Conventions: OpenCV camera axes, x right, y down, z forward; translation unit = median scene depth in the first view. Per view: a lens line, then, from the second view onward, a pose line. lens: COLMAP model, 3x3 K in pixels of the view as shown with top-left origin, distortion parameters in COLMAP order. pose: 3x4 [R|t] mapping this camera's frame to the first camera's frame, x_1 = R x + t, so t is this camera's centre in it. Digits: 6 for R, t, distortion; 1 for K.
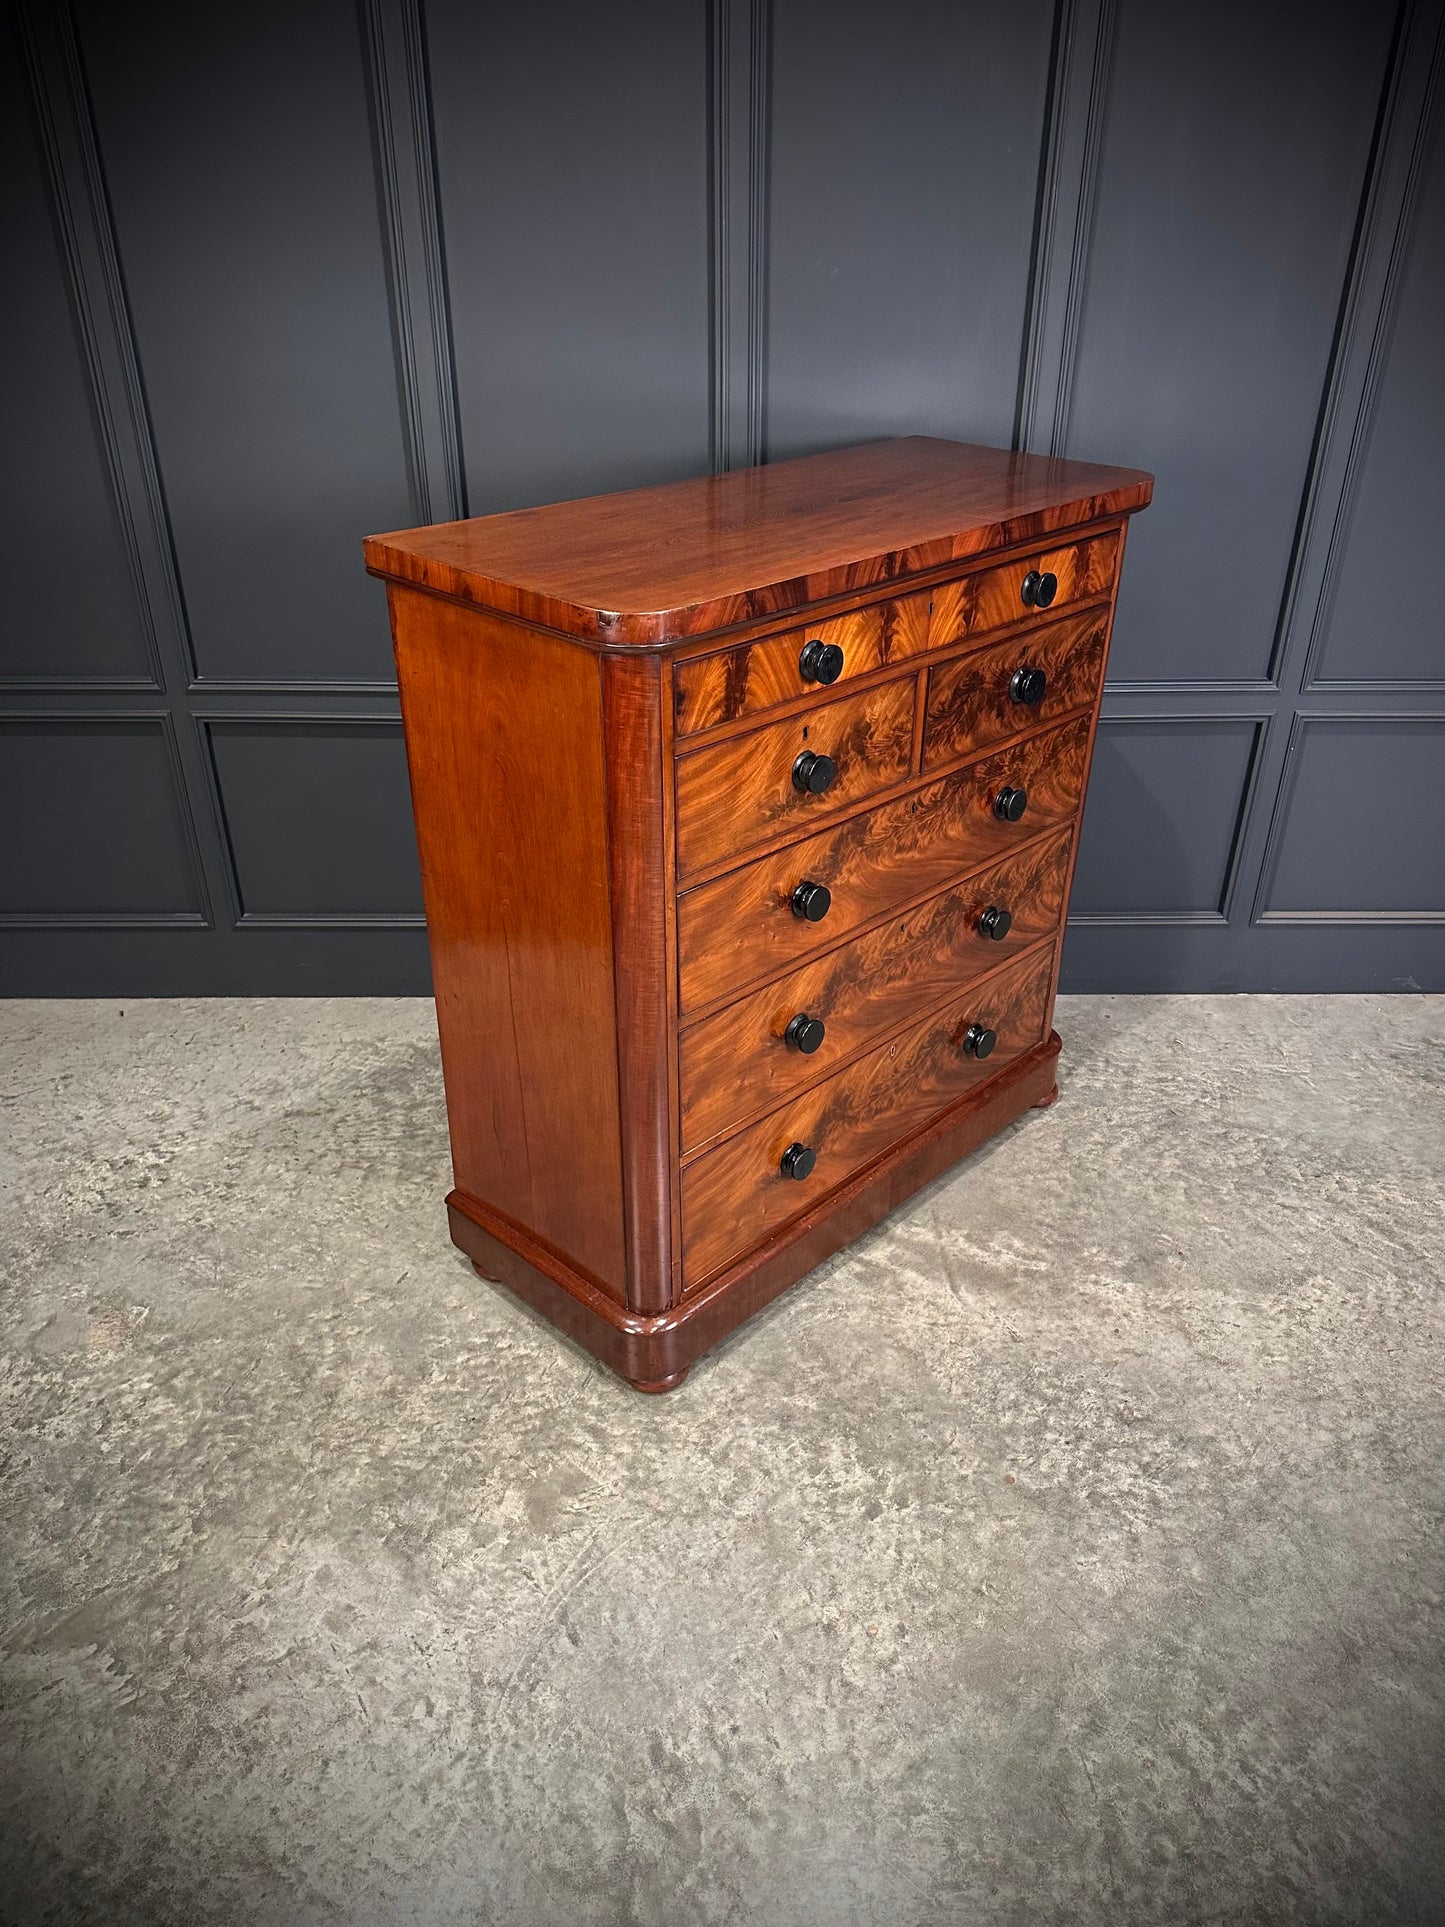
lens RADIAL K [[1367.6, 0, 727.7], [0, 1367.6, 964.8], [0, 0, 1]] dist [0.141866, -0.248827]
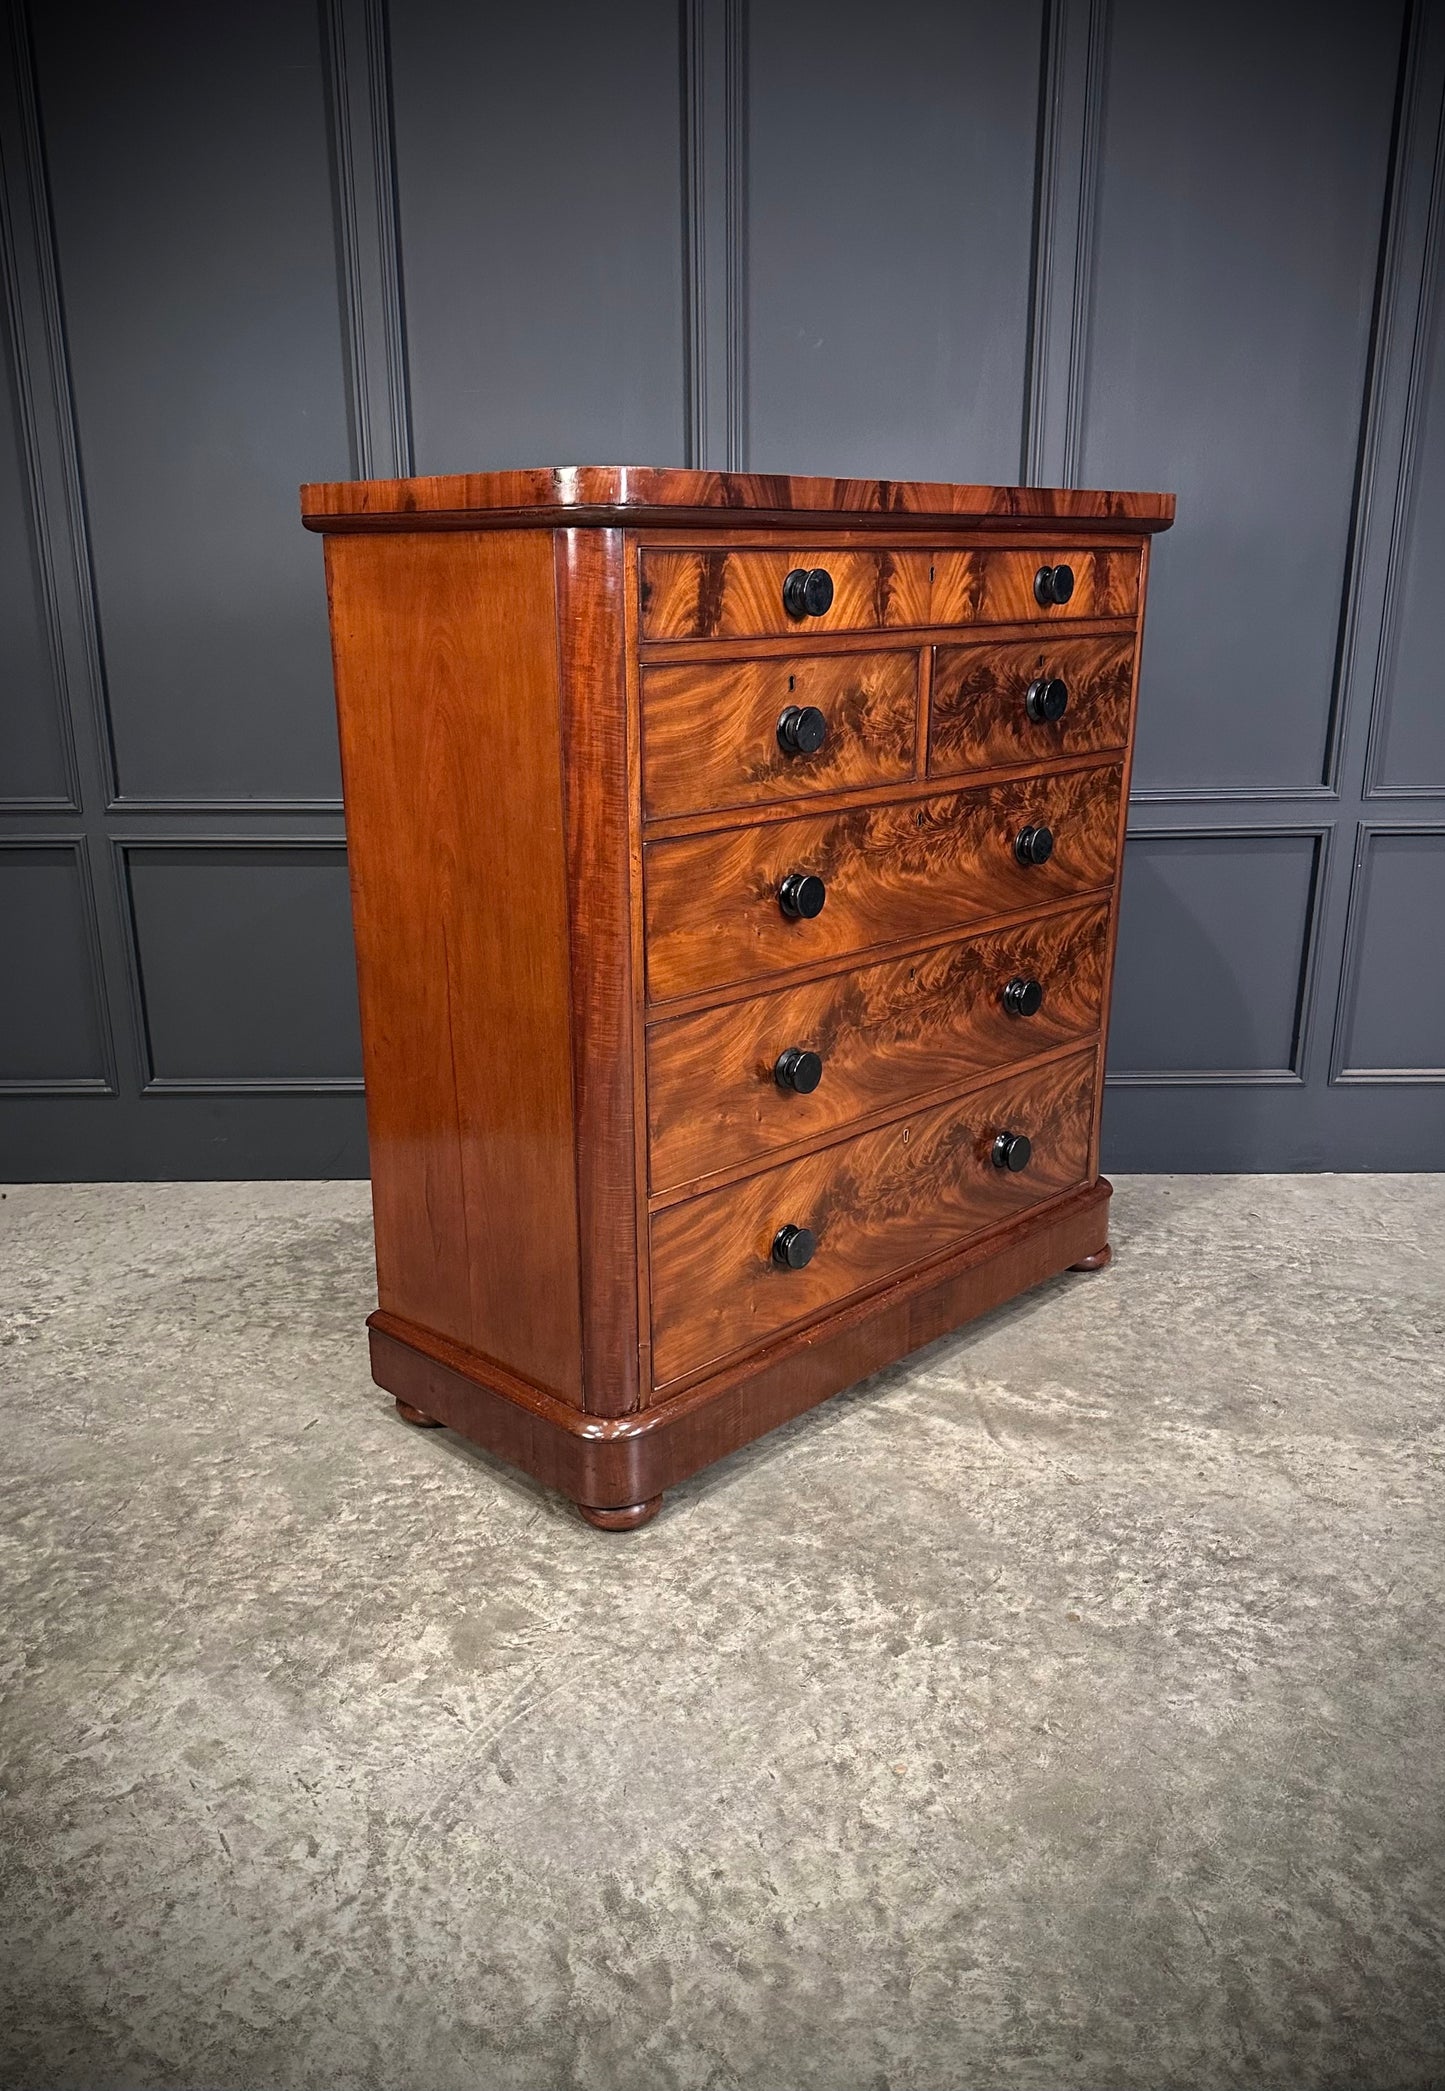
lens RADIAL K [[1554.0, 0, 673.5], [0, 1554.0, 1075.0], [0, 0, 1]] dist [0.159801, -0.302101]
pose [[0.999562, -0.007412, -0.028636, 0.007275], [0.001288, 0.978086, -0.208197, 0.251121], [0.029551, 0.208069, 0.977668, 0.066685]]
